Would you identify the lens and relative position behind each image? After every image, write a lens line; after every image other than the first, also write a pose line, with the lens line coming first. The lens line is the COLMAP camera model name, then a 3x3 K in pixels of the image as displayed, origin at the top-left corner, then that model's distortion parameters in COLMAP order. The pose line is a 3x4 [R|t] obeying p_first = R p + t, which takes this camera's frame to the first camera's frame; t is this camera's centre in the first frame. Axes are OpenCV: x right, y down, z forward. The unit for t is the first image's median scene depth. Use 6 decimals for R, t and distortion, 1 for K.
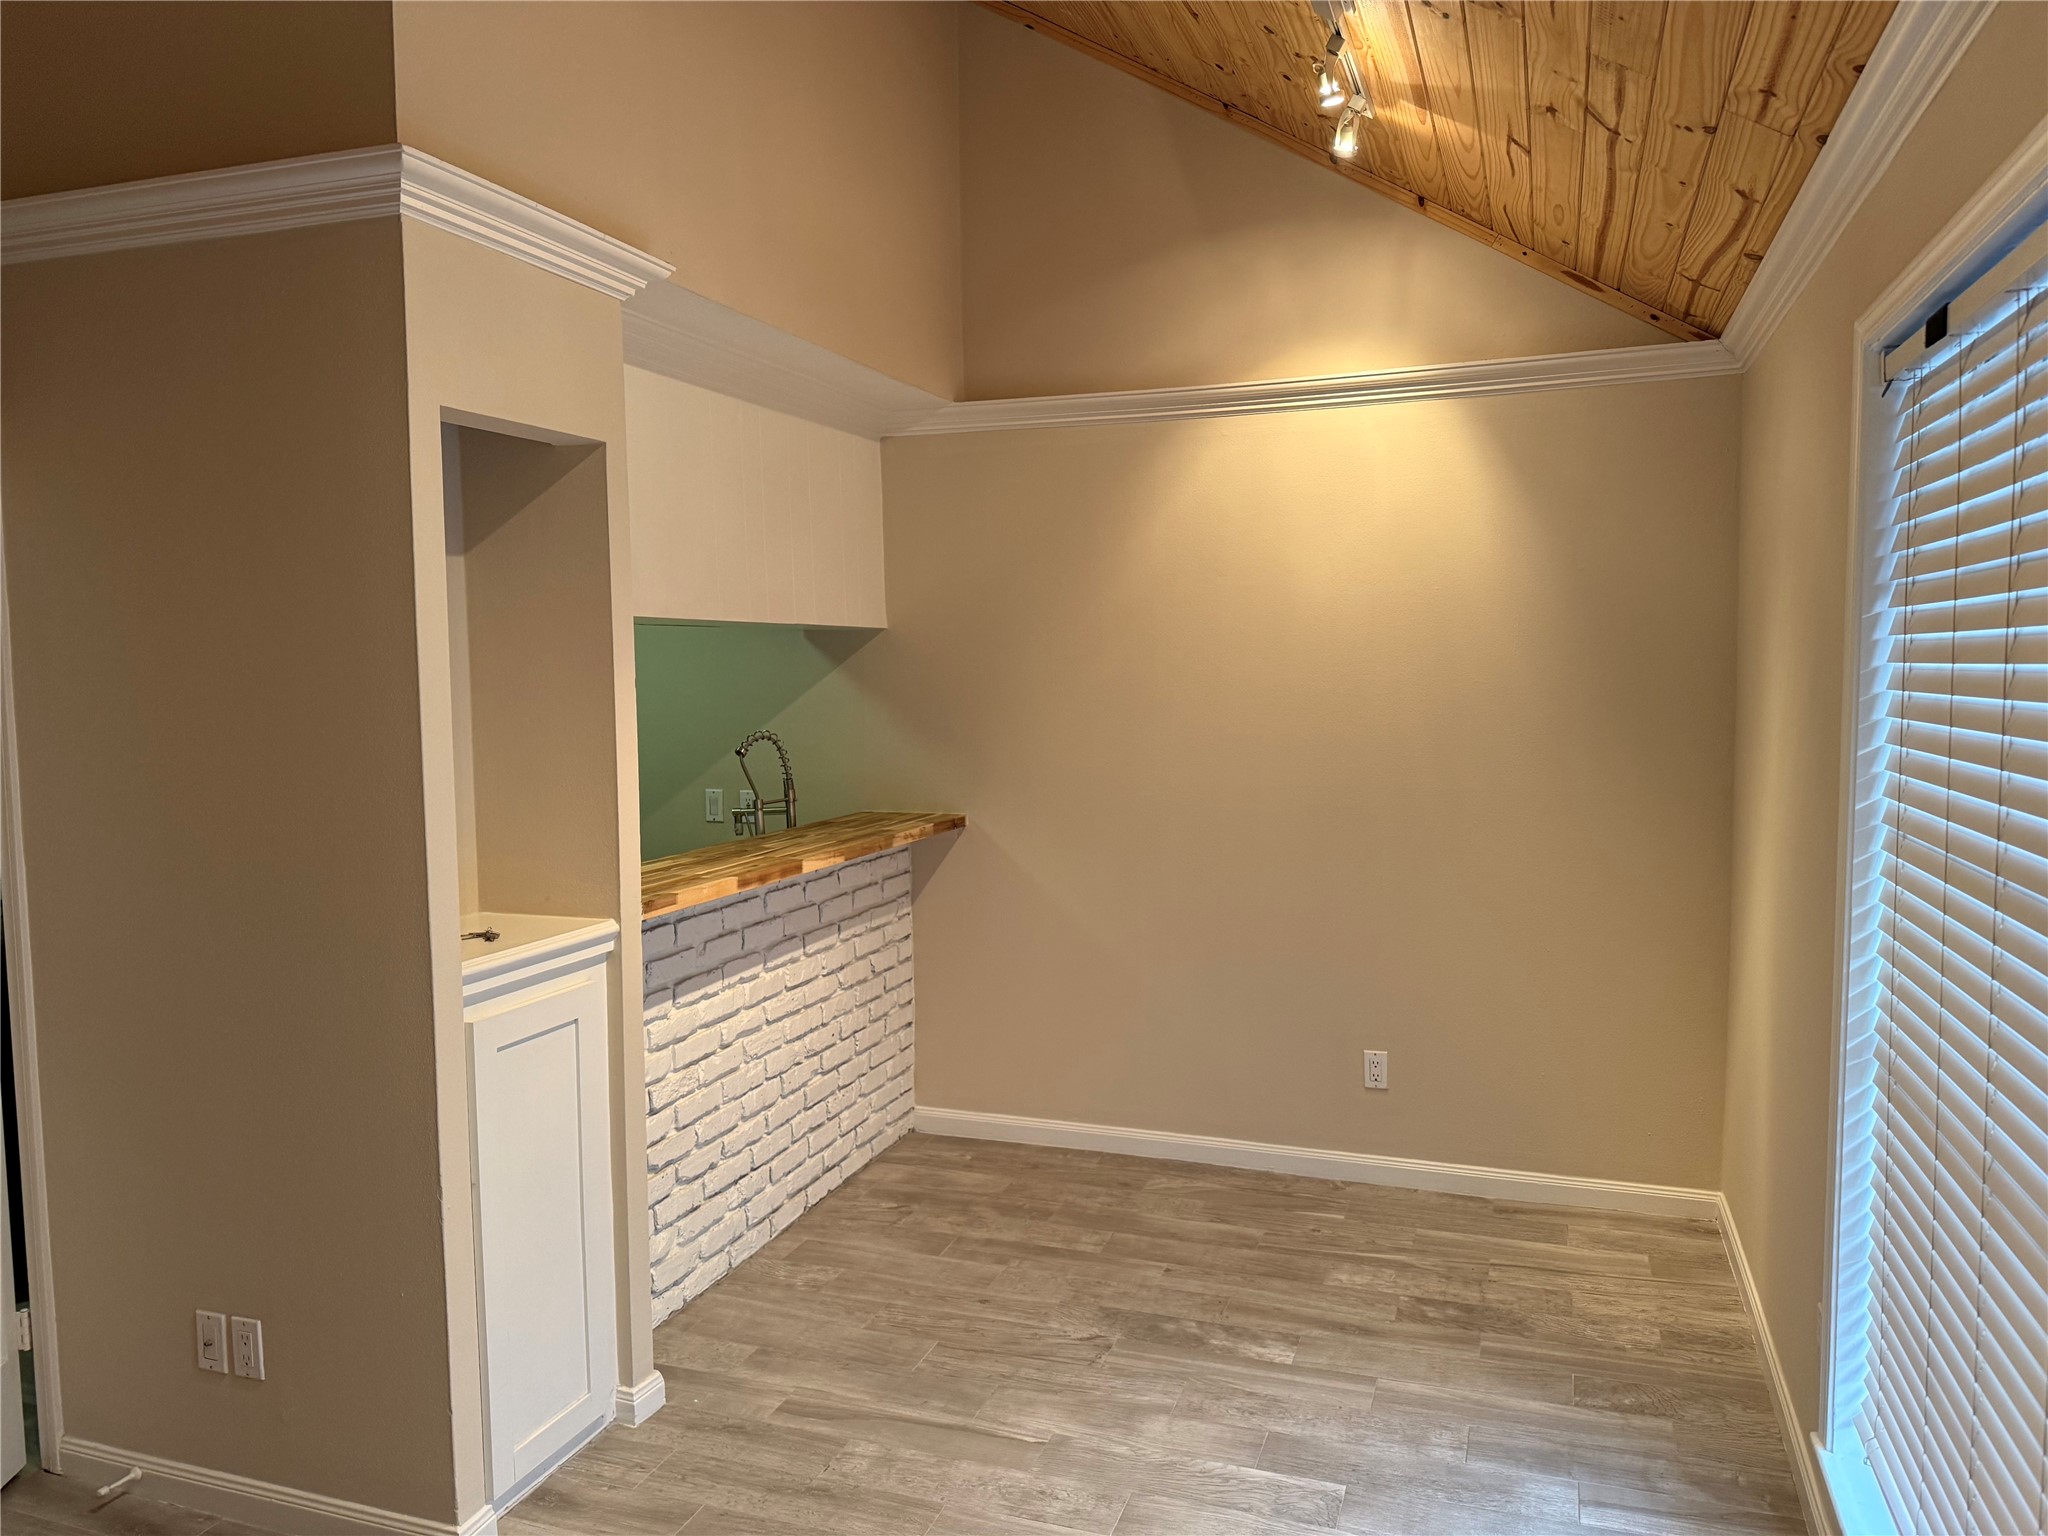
lens RADIAL K [[1441.3, 0, 1016.6], [0, 1441.3, 756.4], [0, 0, 1]] dist [0.038475, -0.027444]
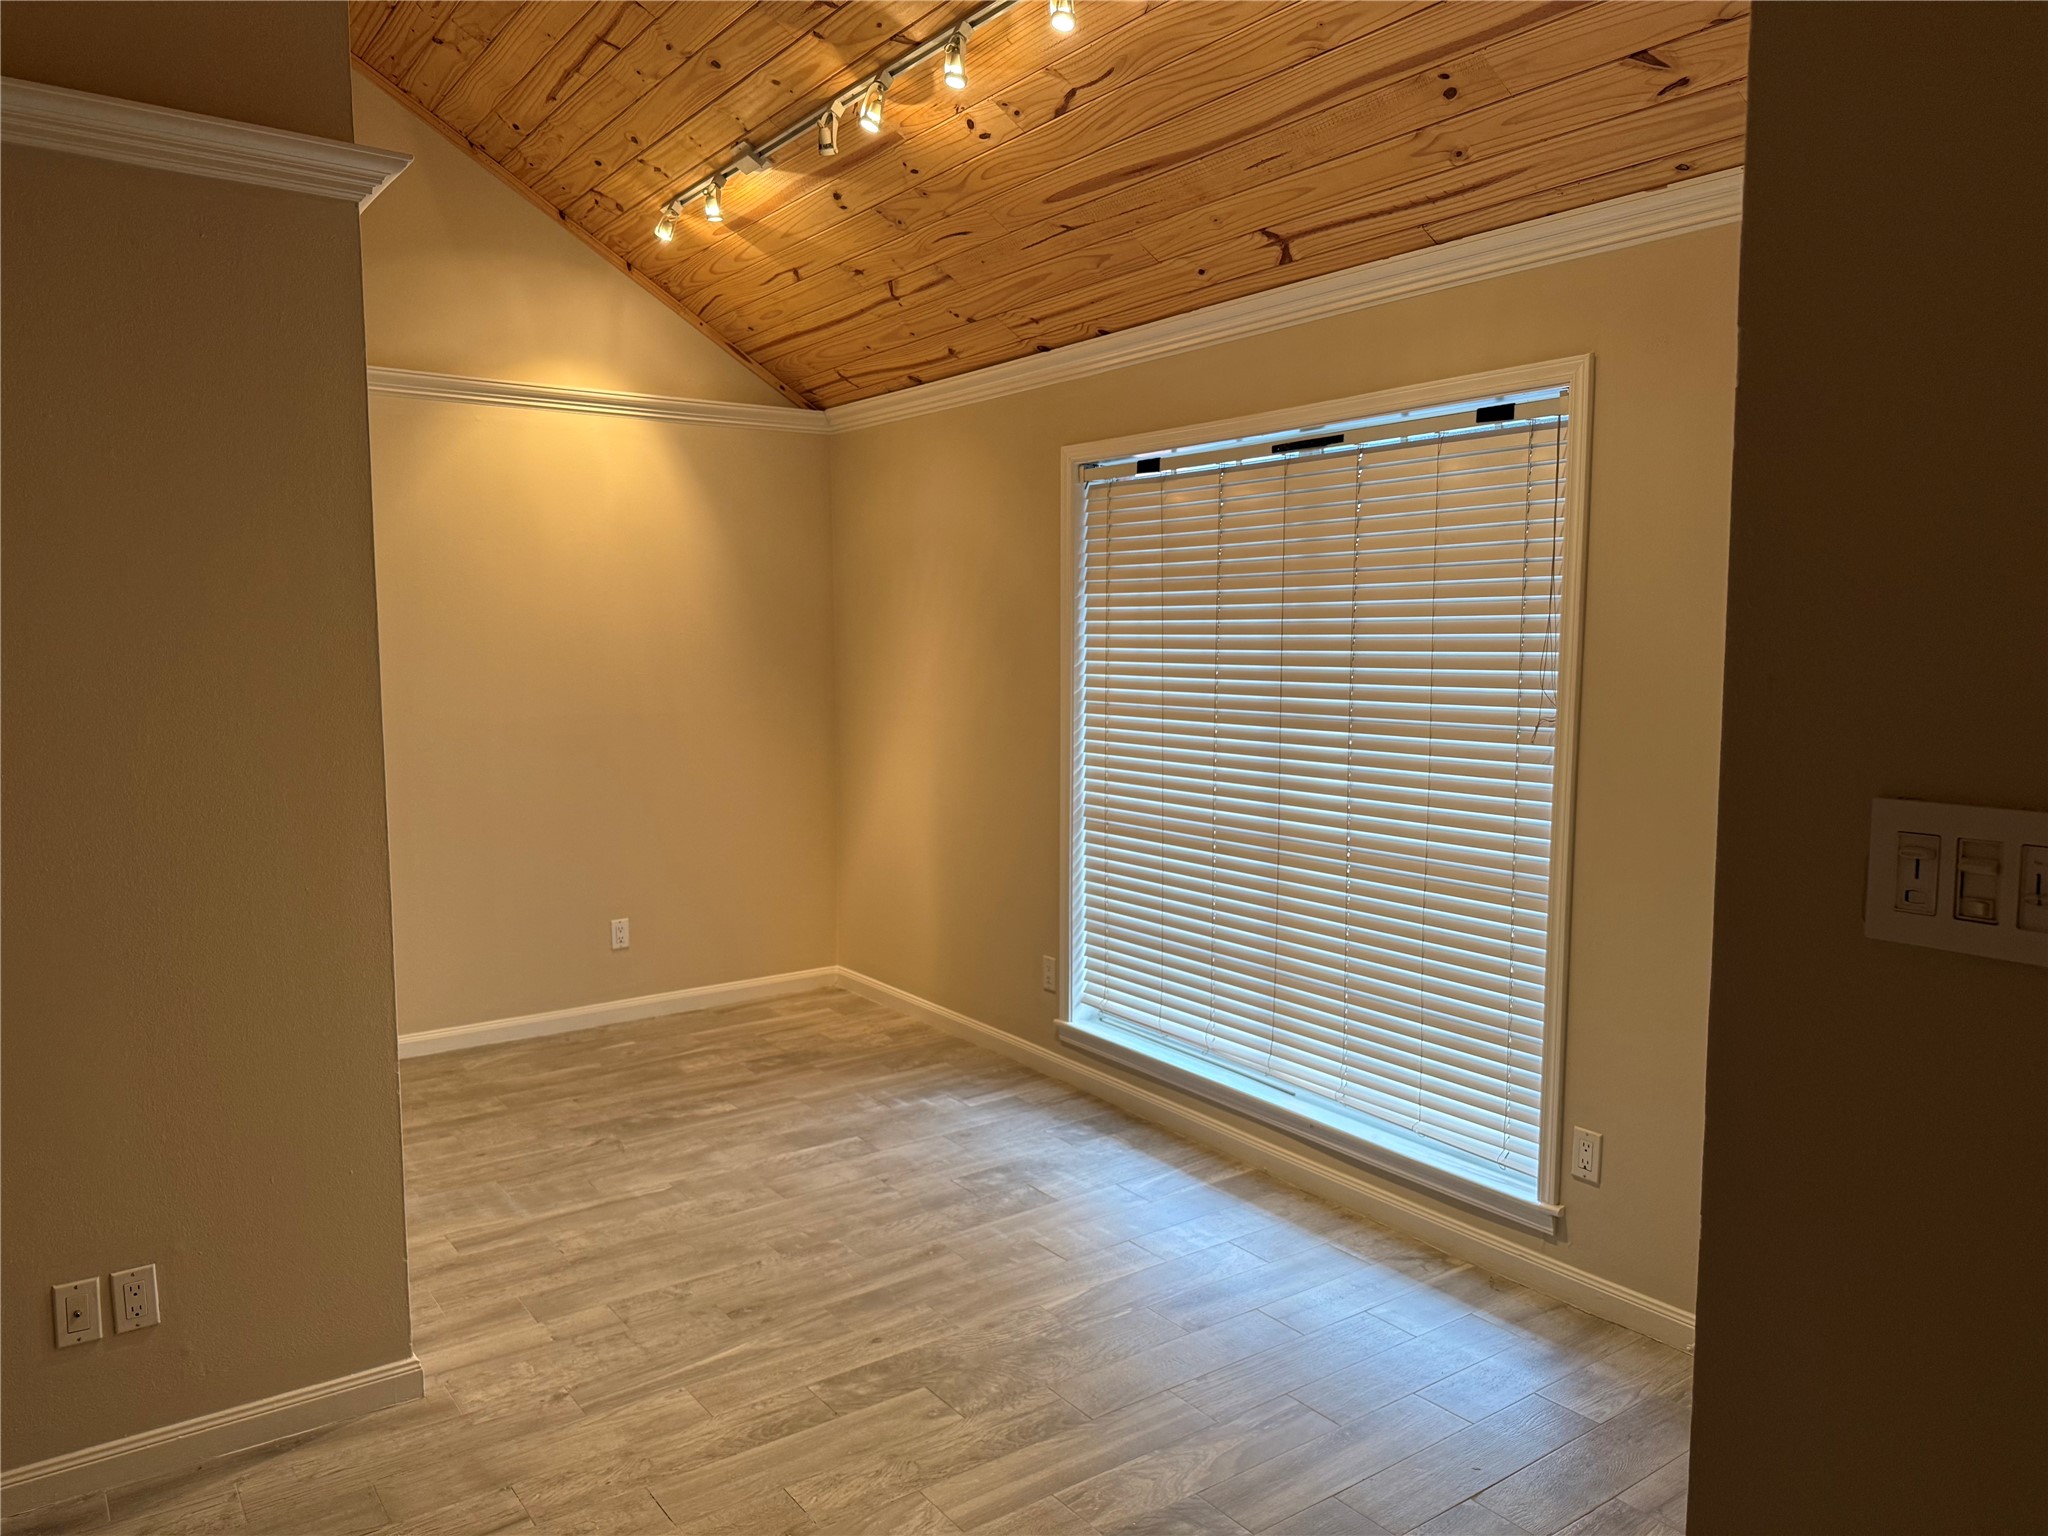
lens RADIAL K [[1441.3, 0, 1018.7], [0, 1441.3, 764.5], [0, 0, 1]] dist [0.038475, -0.027444]
pose [[0.558609, -0.064908, 0.826888, -0.762634], [0.044268, 0.997846, 0.048422, 0.022899], [-0.828249, 0.009556, 0.560279, -0.026559]]
